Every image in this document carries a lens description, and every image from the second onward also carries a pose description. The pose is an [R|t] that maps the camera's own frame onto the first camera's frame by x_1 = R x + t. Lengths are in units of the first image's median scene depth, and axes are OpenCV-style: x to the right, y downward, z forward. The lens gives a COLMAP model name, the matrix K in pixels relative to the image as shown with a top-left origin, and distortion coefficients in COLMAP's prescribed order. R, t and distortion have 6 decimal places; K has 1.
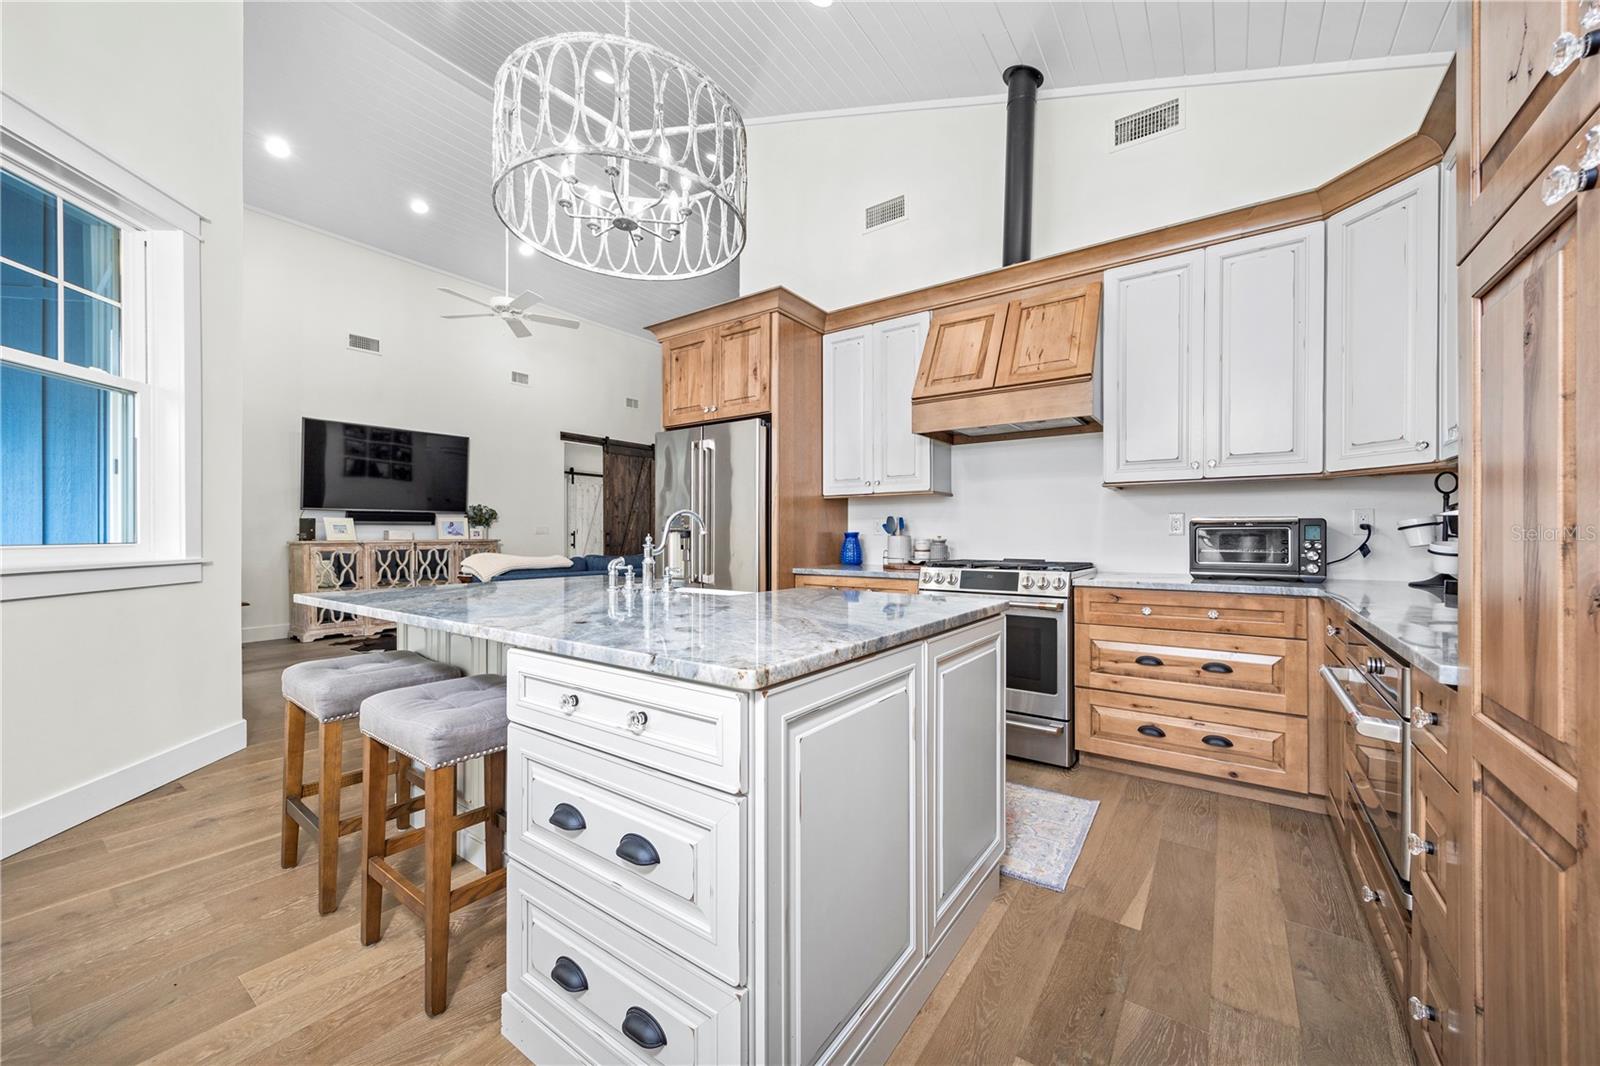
lens RADIAL K [[600.2, 0, 800.0], [0, 600.2, 533.0], [0, 0, 1]] dist [-0.001561, -0.000079]
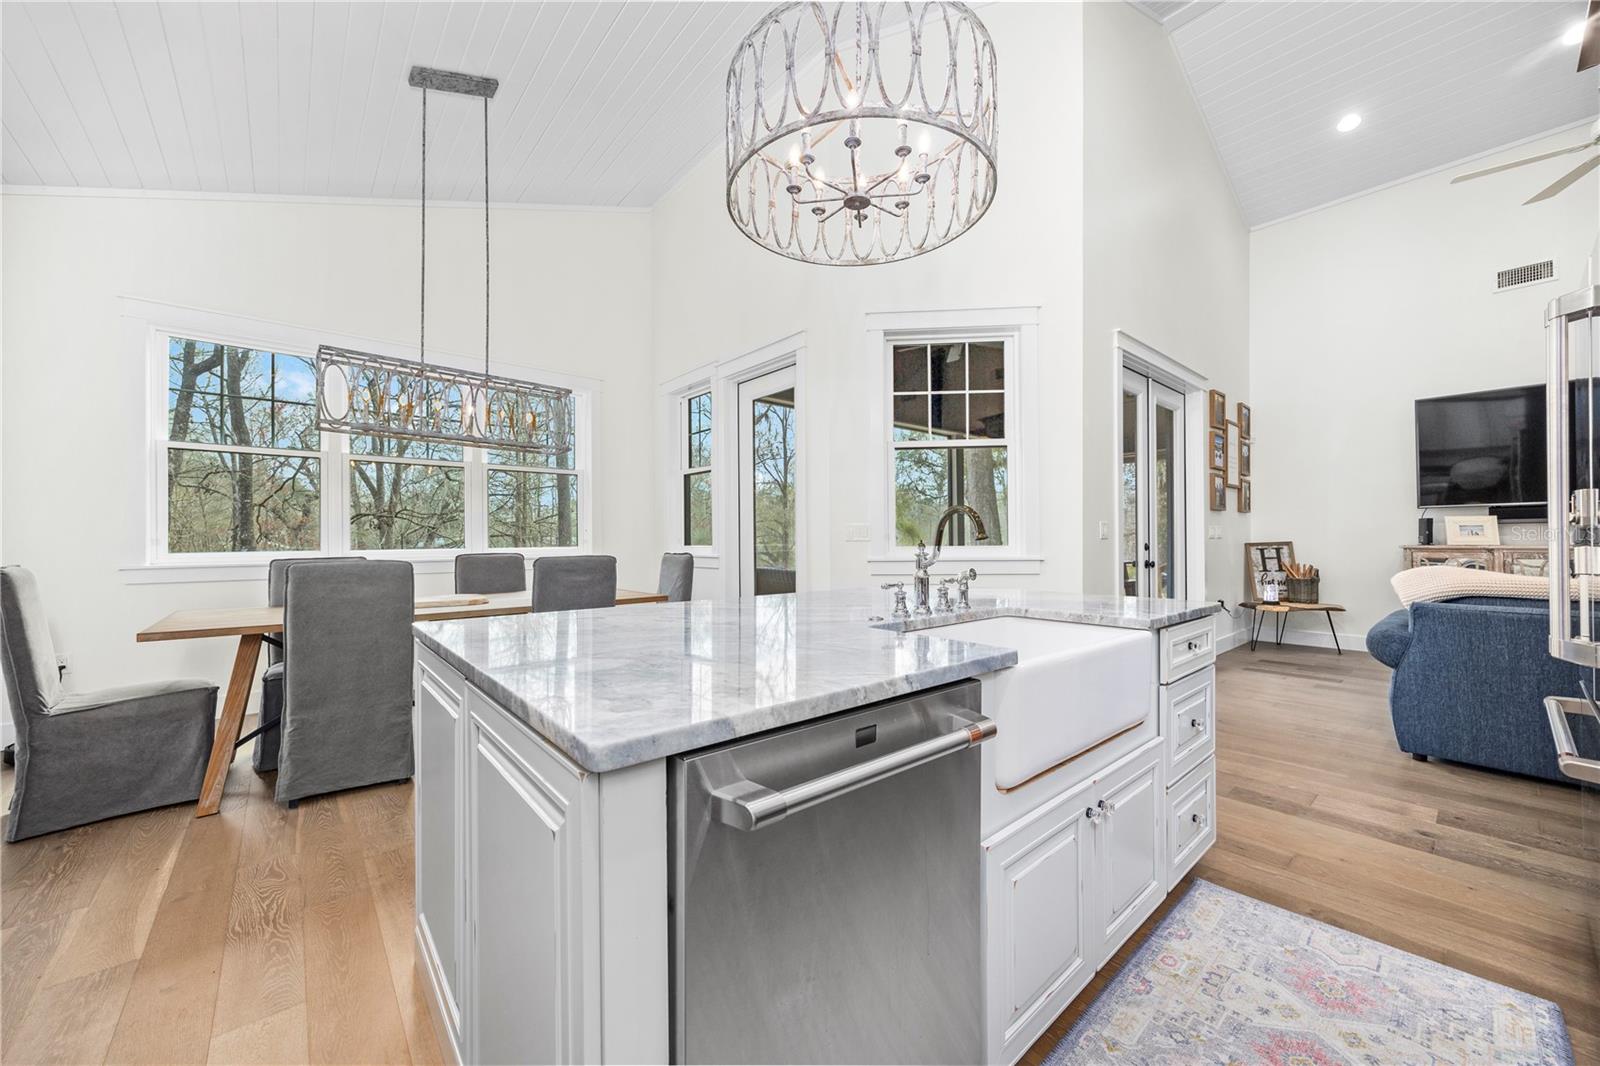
lens RADIAL K [[600.2, 0, 800.0], [0, 600.2, 533.0], [0, 0, 1]] dist [-0.001561, -0.000079]
pose [[-0.230449, -0.000483, -0.973084, 0.230965], [-0.000372, 1.000000, -0.000408, -0.003789], [0.973084, 0.000268, -0.230449, 0.430121]]
